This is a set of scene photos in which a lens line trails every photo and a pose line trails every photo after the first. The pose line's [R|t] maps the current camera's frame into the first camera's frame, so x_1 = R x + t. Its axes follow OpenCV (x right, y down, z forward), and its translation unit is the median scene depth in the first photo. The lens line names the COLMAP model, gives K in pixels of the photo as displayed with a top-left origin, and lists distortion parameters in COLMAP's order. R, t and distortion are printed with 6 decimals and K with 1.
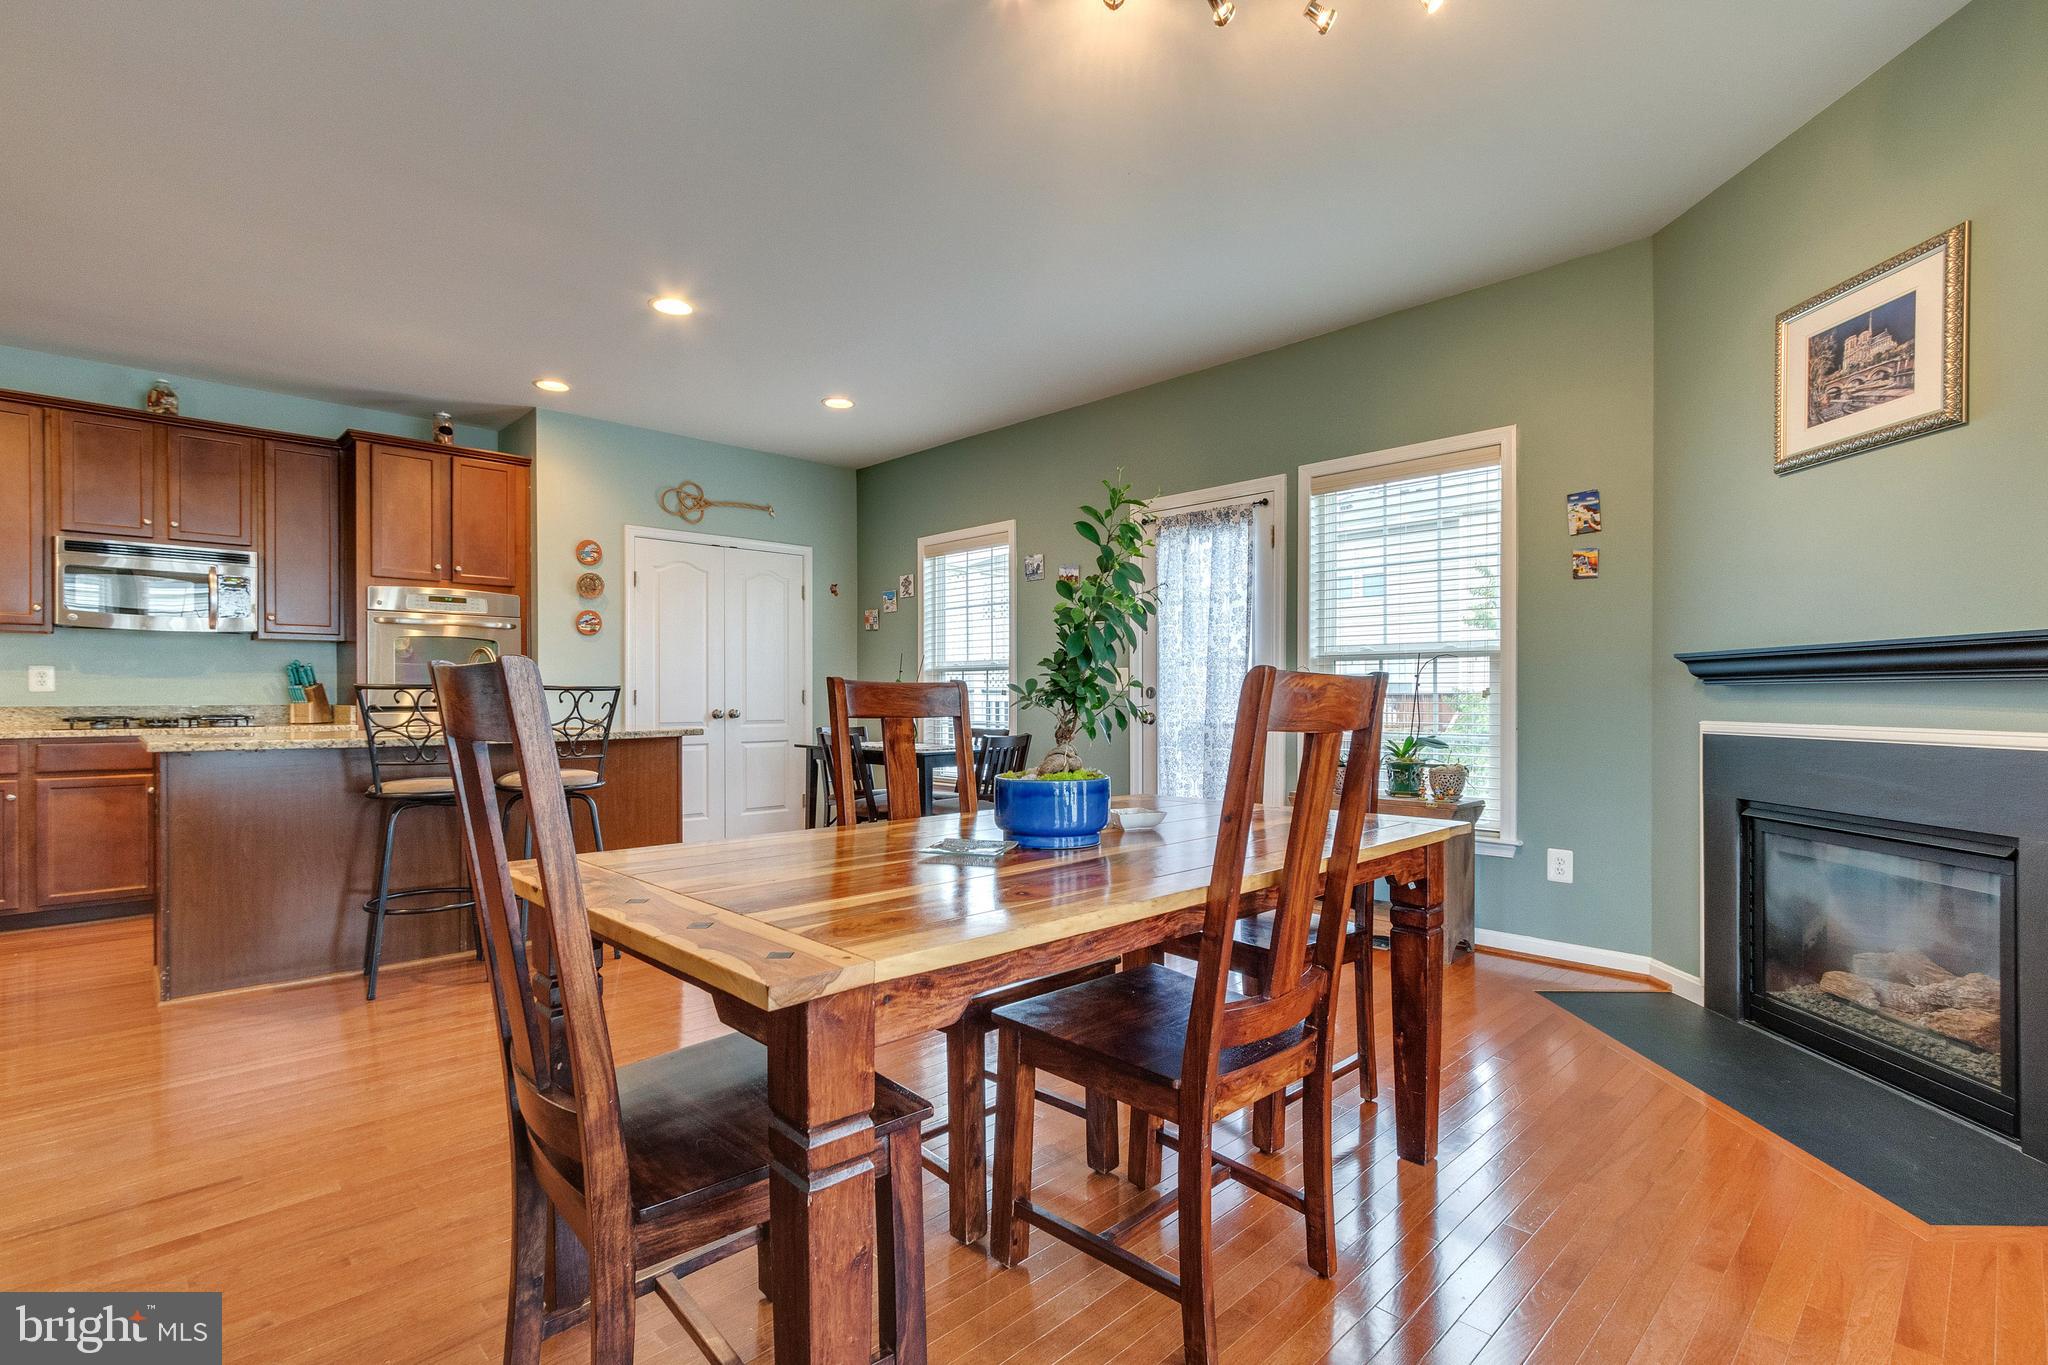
lens RADIAL K [[953.7, 0, 1016.4], [0, 953.7, 702.9], [0, 0, 1]] dist [0.005771, -0.001338]
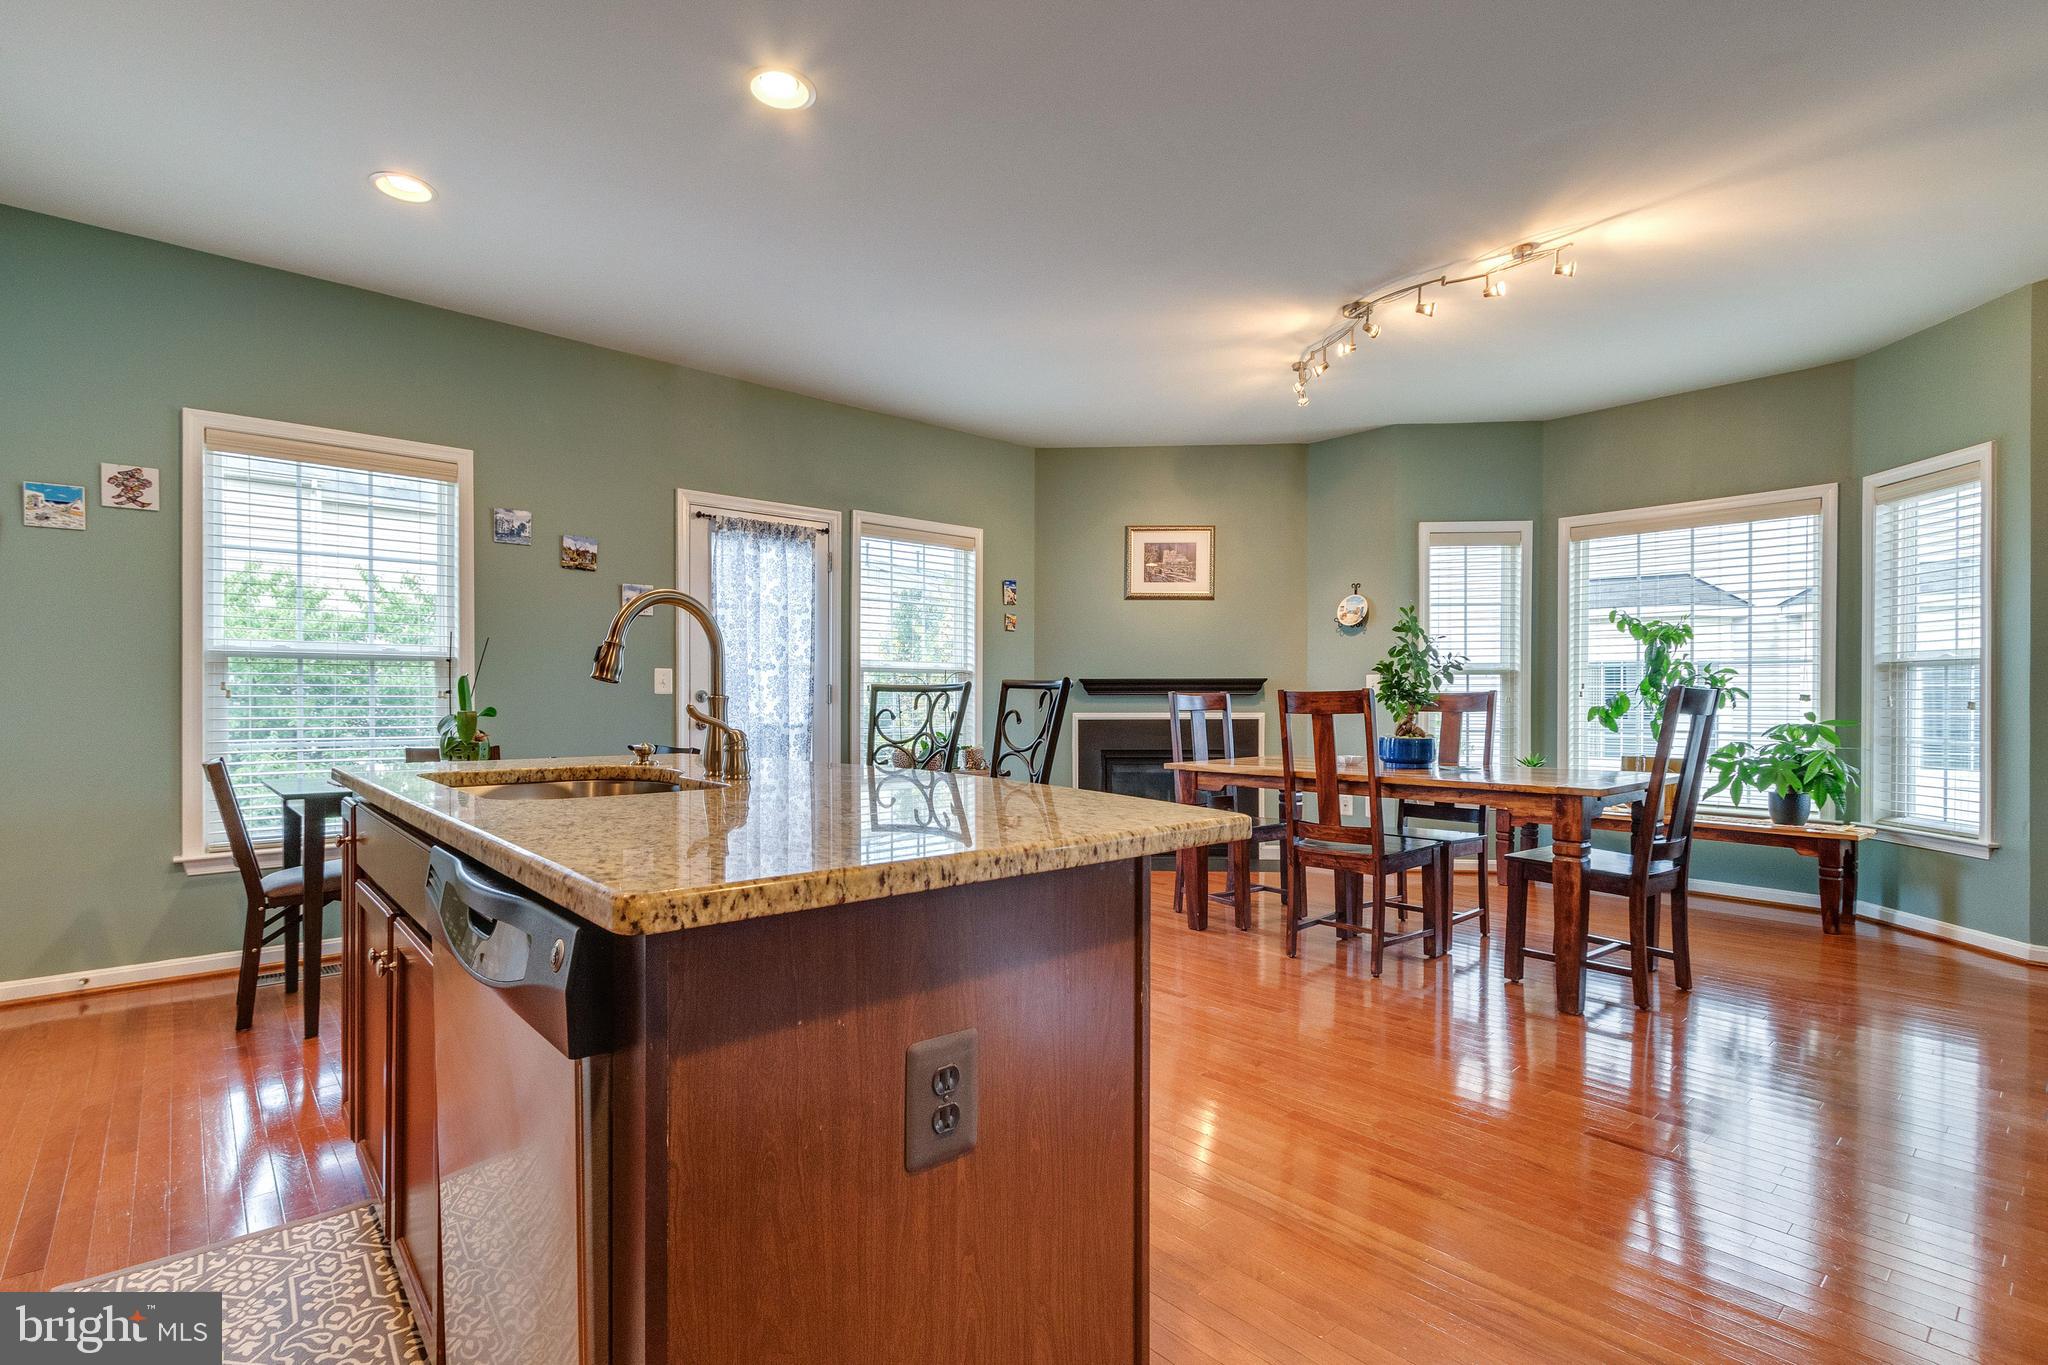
lens RADIAL K [[953.7, 0, 1011.6], [0, 953.7, 691.9], [0, 0, 1]] dist [0.005771, -0.001338]
pose [[0.054089, 0.009635, 0.998490, -0.793422], [0.007805, 0.999919, -0.010072, -0.003947], [-0.998506, 0.008338, 0.054010, 0.654683]]
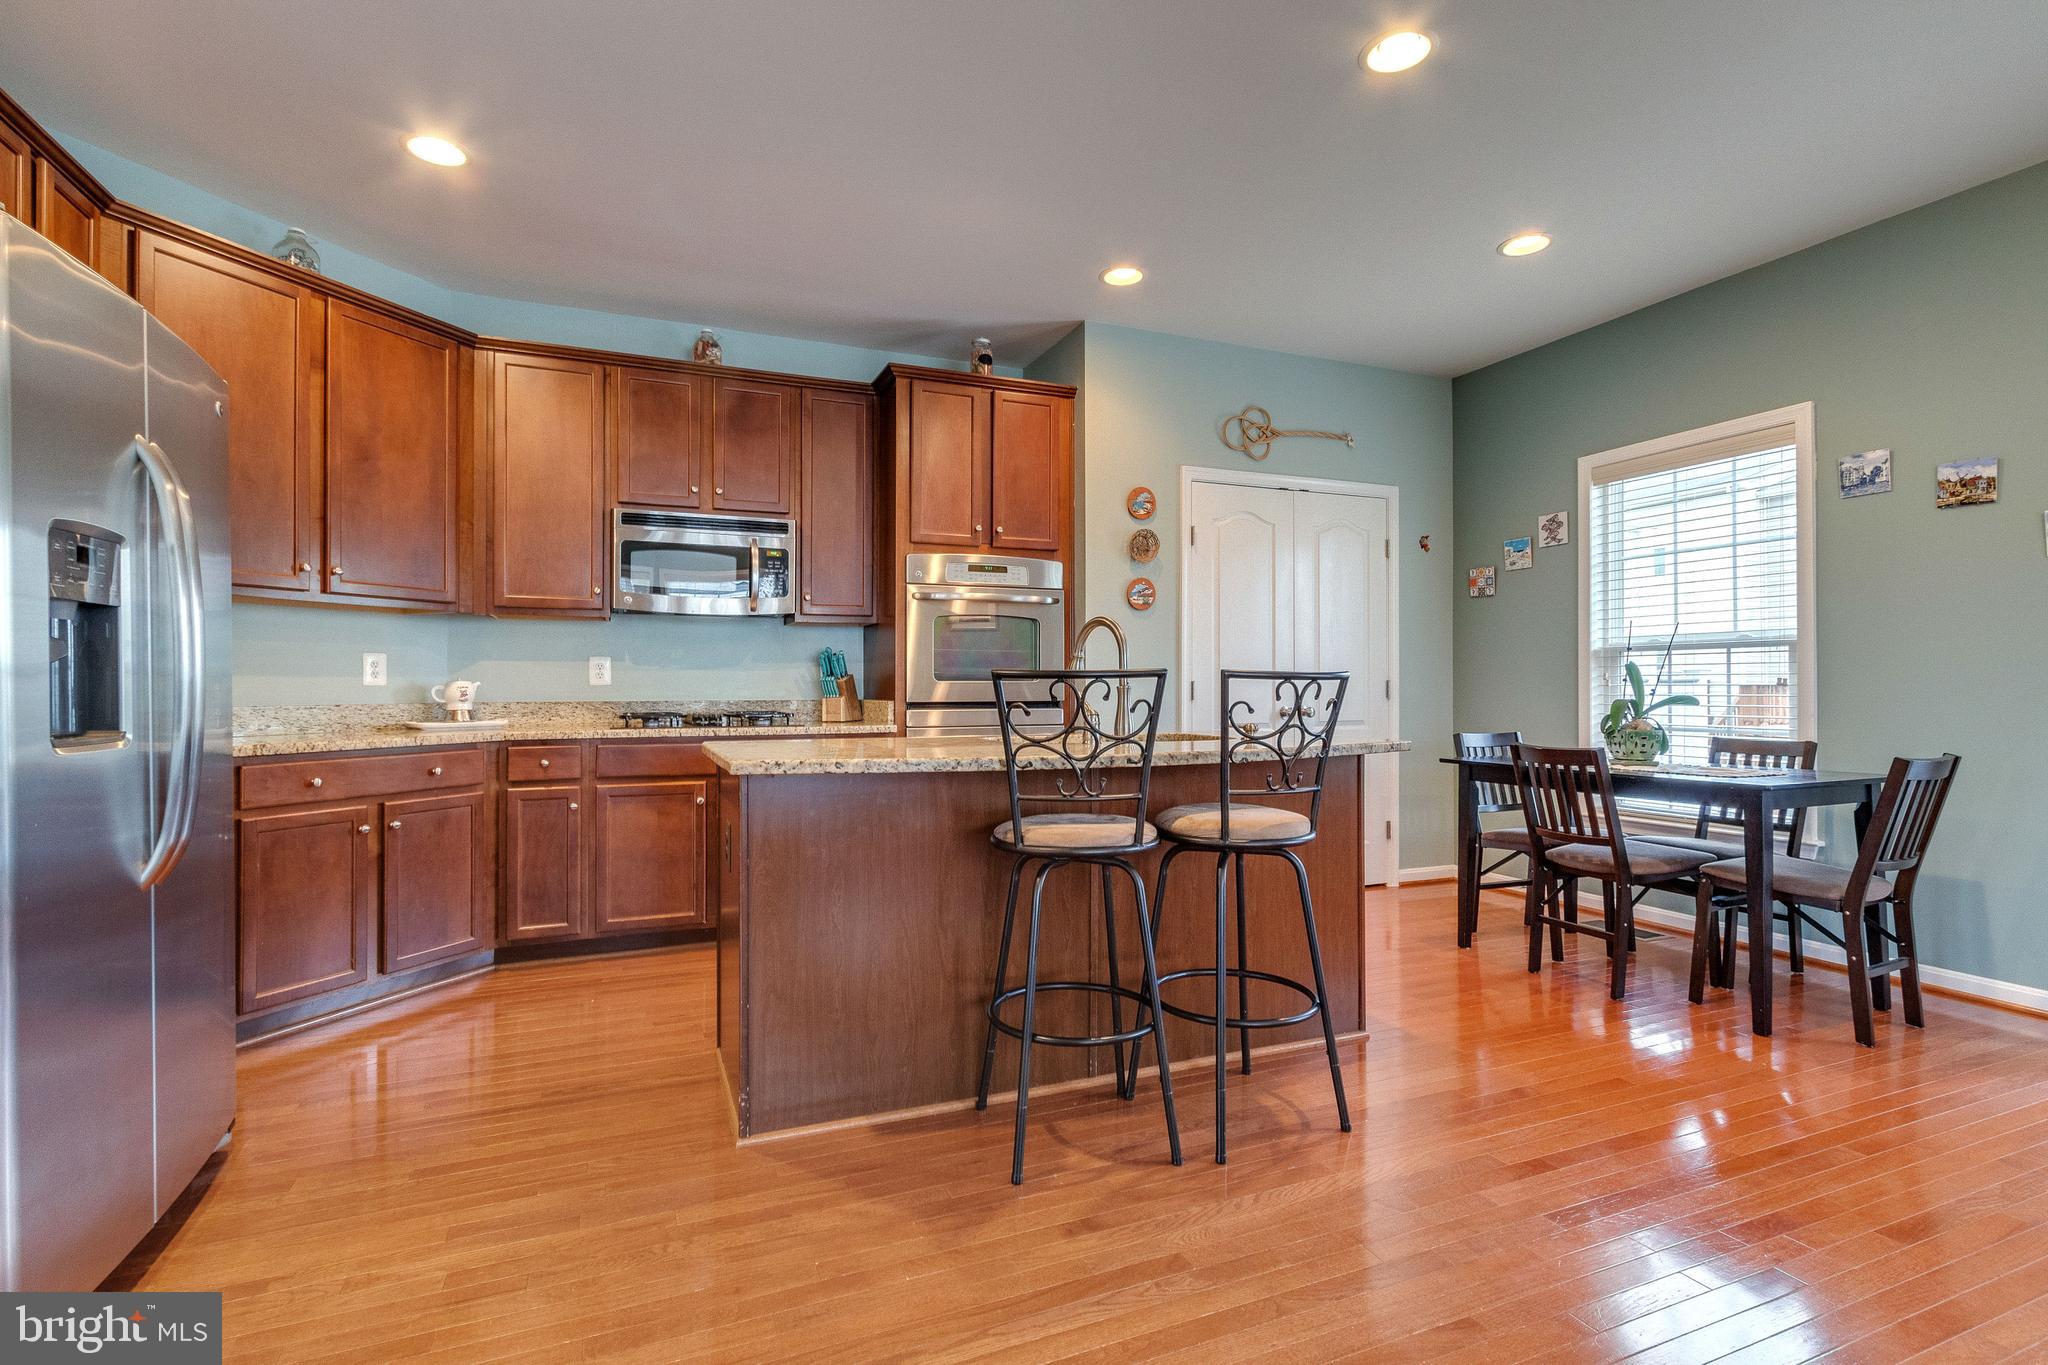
lens RADIAL K [[953.7, 0, 1020.8], [0, 953.7, 688.1], [0, 0, 1]] dist [0.005771, -0.001338]
pose [[0.931254, -0.002171, -0.364365, -0.292399], [-0.000712, 0.999969, -0.007779, -0.001809], [0.364370, 0.007503, 0.931224, 0.279201]]
